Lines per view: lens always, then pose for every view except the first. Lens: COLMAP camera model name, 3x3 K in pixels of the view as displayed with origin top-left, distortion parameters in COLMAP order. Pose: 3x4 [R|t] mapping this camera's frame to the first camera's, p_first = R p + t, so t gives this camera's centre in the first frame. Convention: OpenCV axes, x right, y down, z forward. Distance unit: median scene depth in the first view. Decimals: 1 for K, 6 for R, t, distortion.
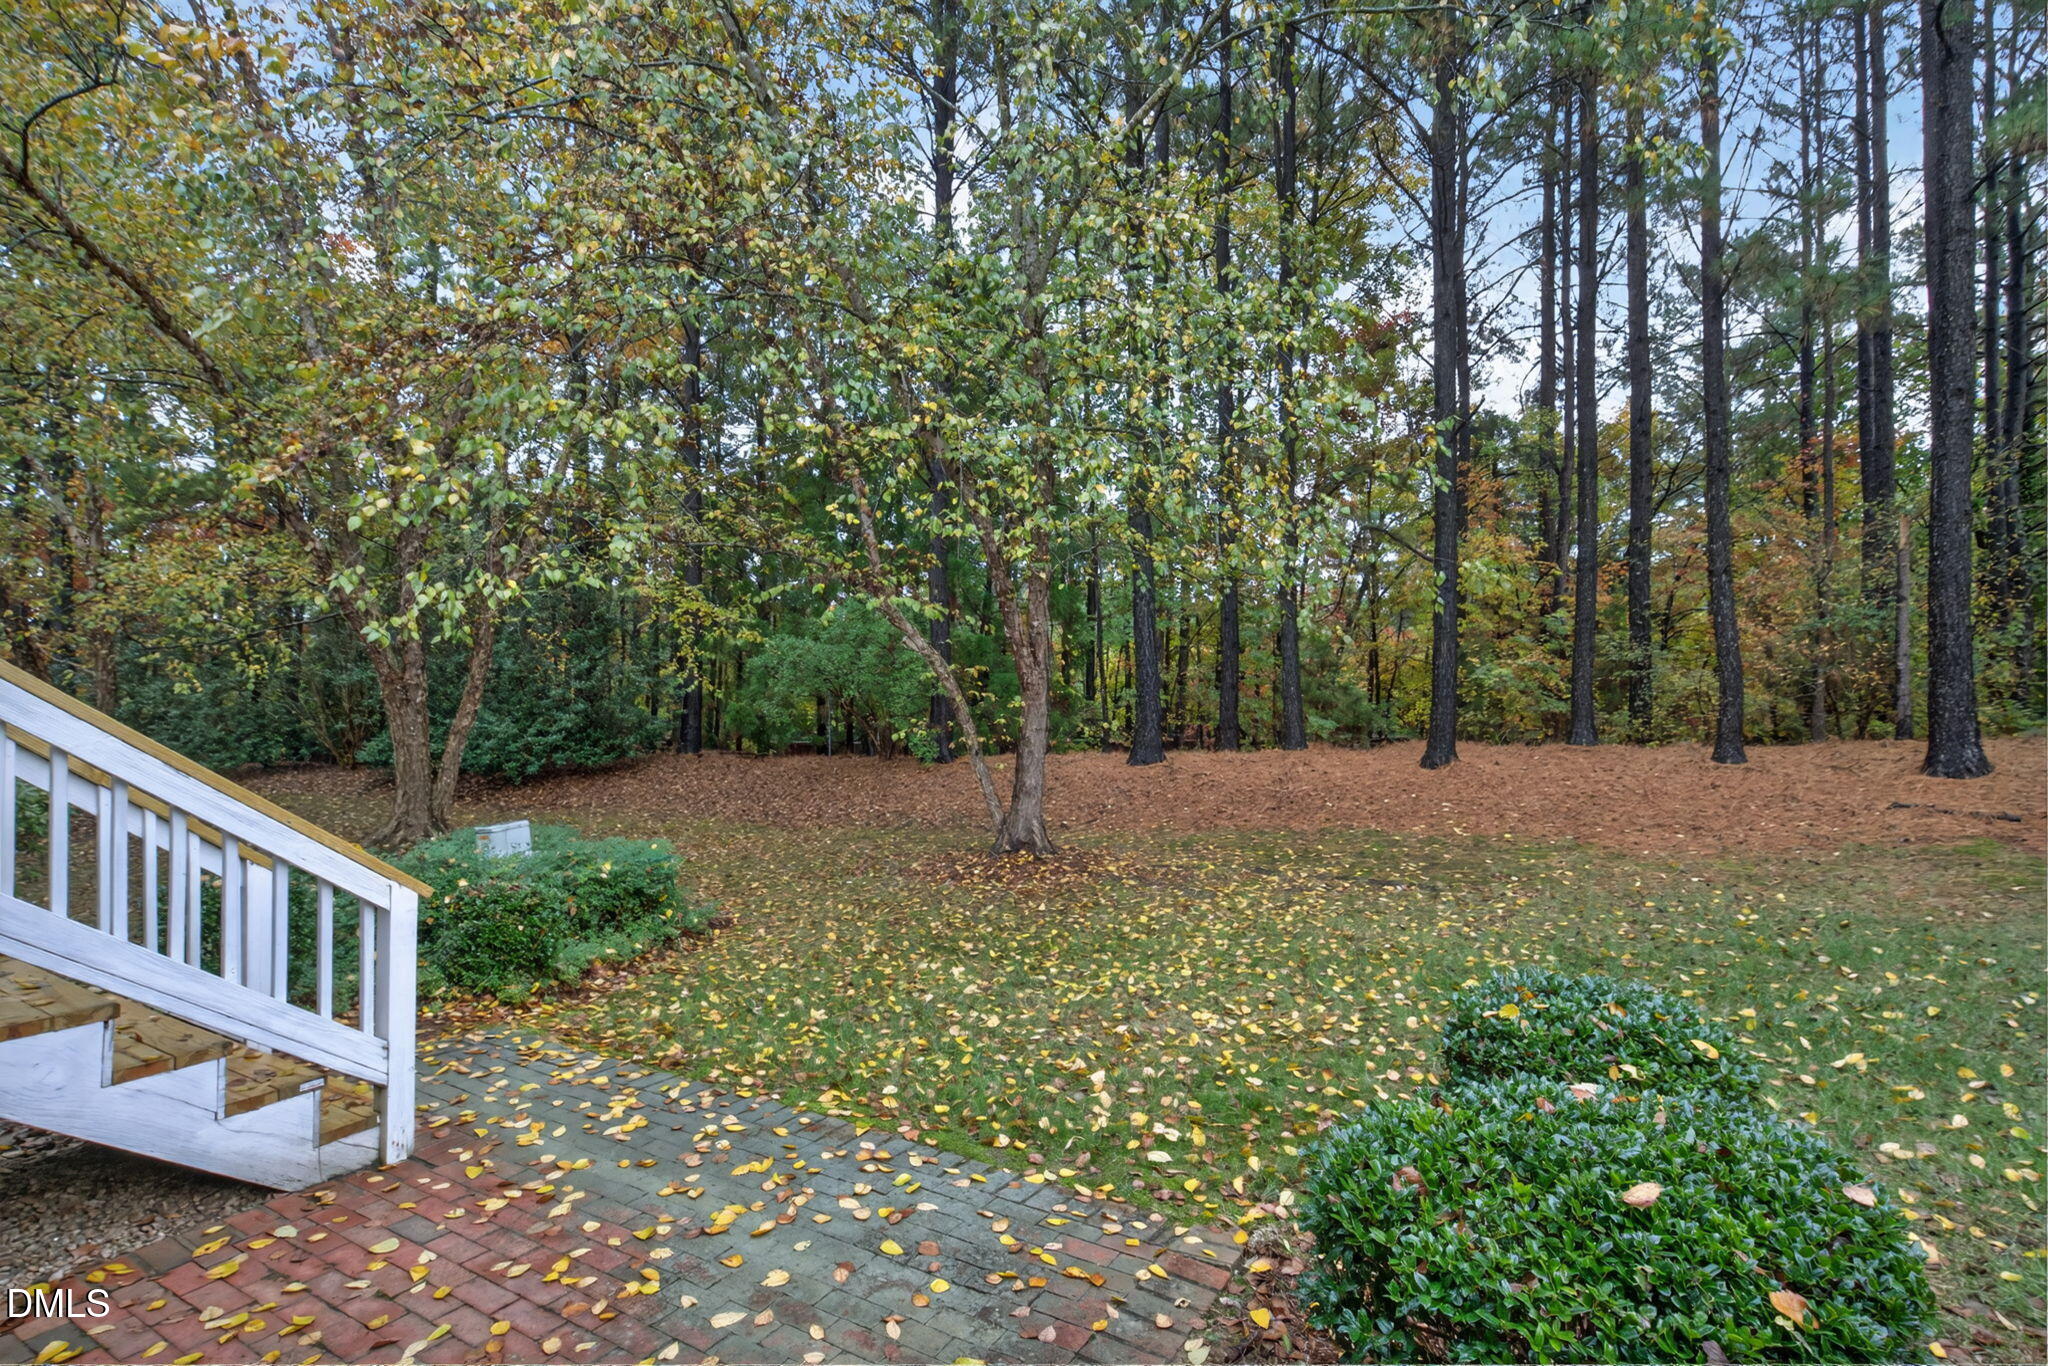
lens RADIAL K [[1010.9, 0, 1025.2], [0, 1010.9, 679.3], [0, 0, 1]] dist [0.011173, -0.000534]
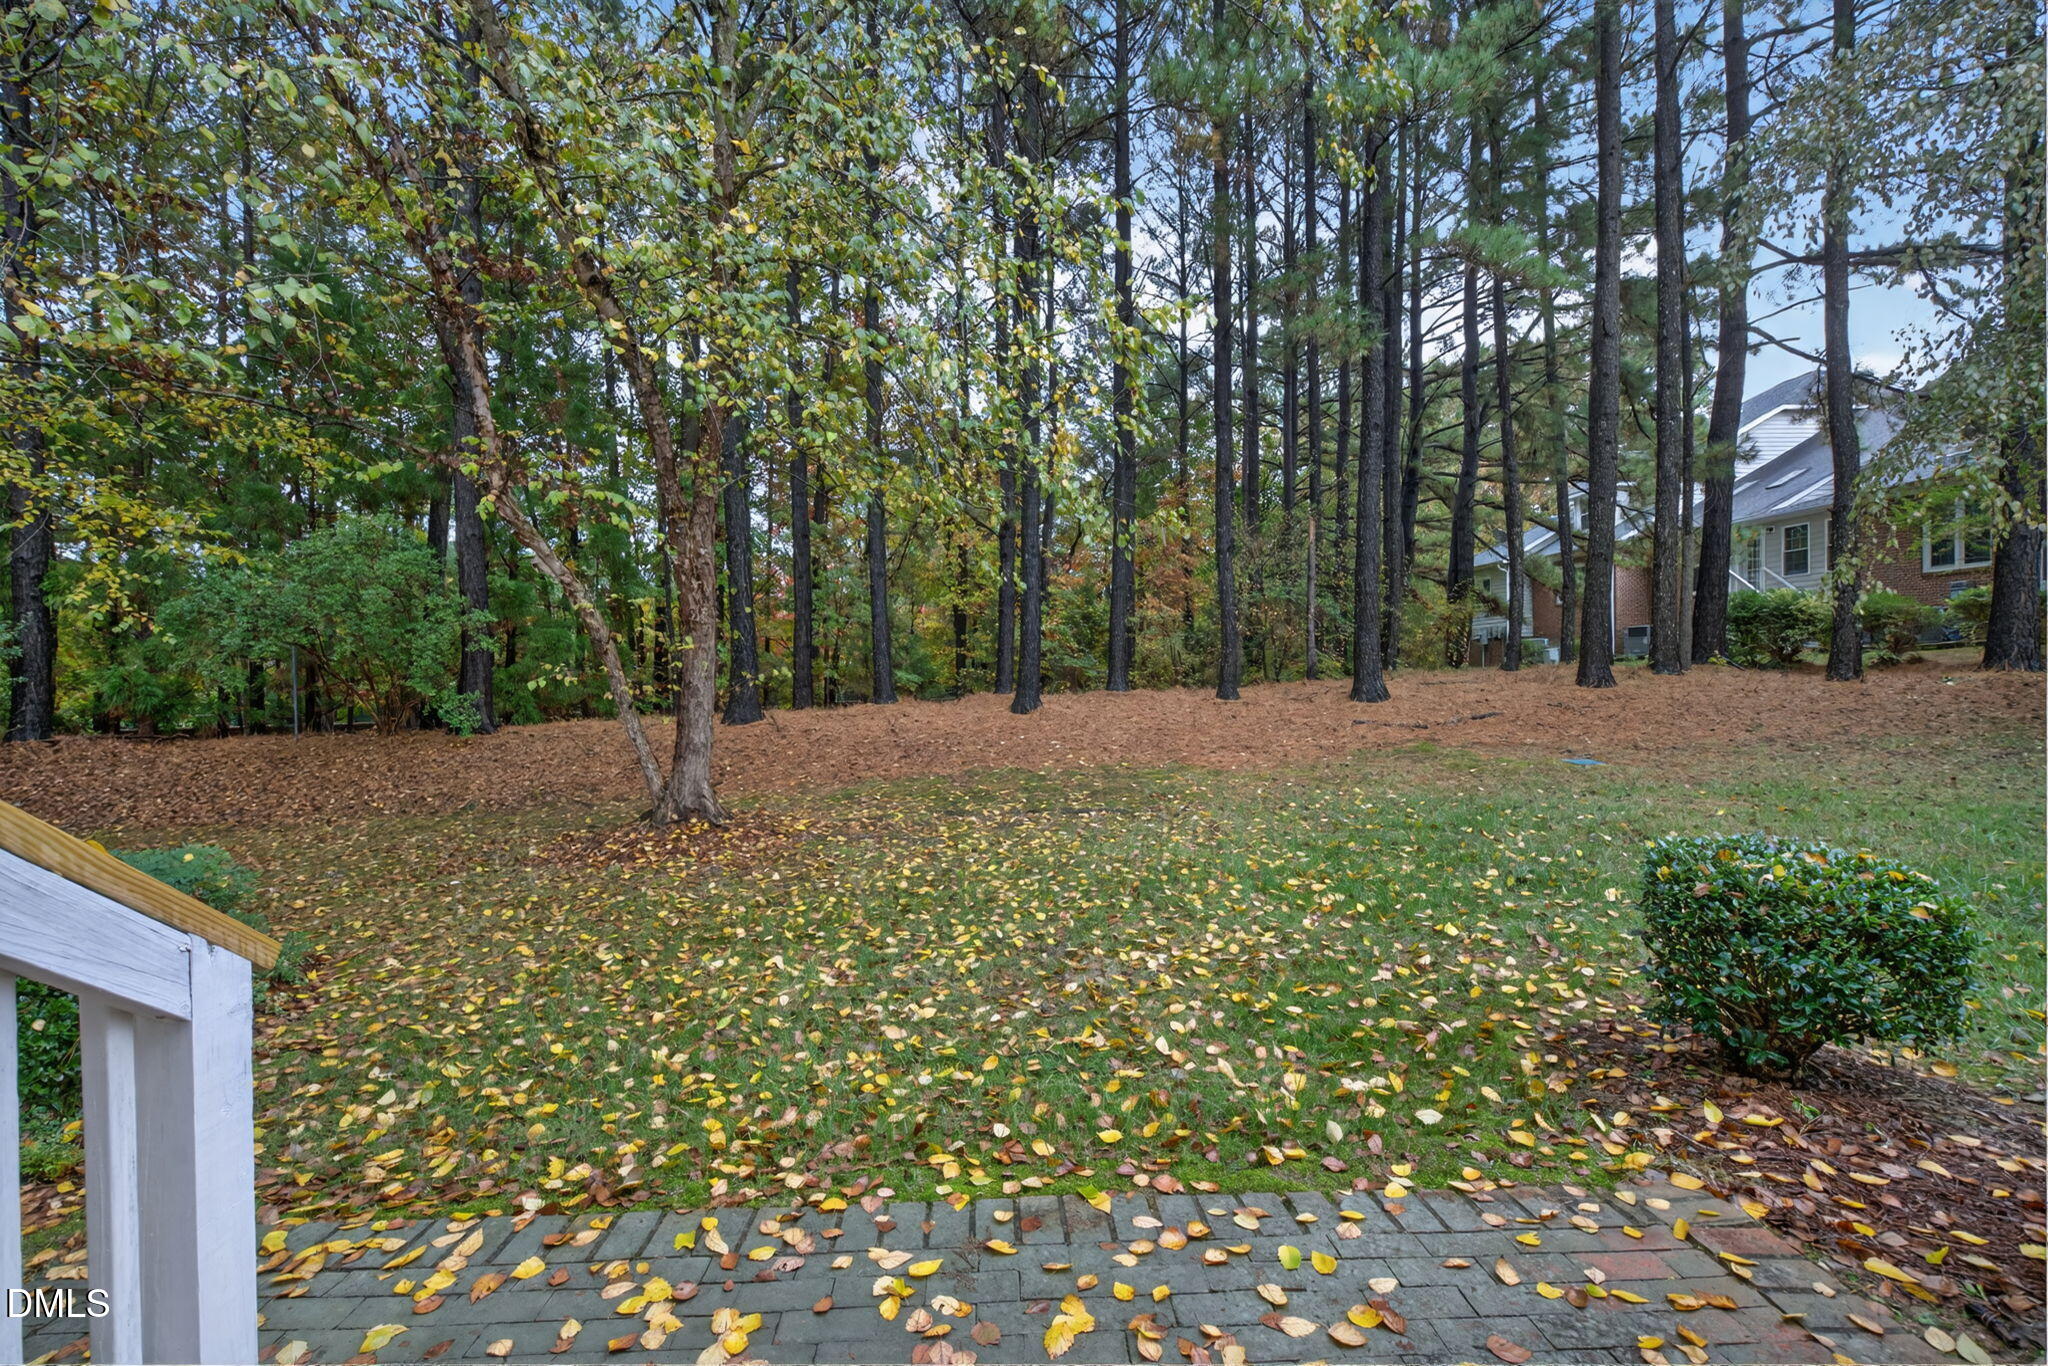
lens RADIAL K [[923.3, 0, 1022.2], [0, 923.3, 681.1], [0, 0, 1]] dist [0.009612, -0.003769]
pose [[0.839889, -0.016704, 0.542501, -0.336632], [0.003856, 0.999685, 0.024811, 0.062136], [-0.542744, -0.018747, 0.839689, 0.345669]]
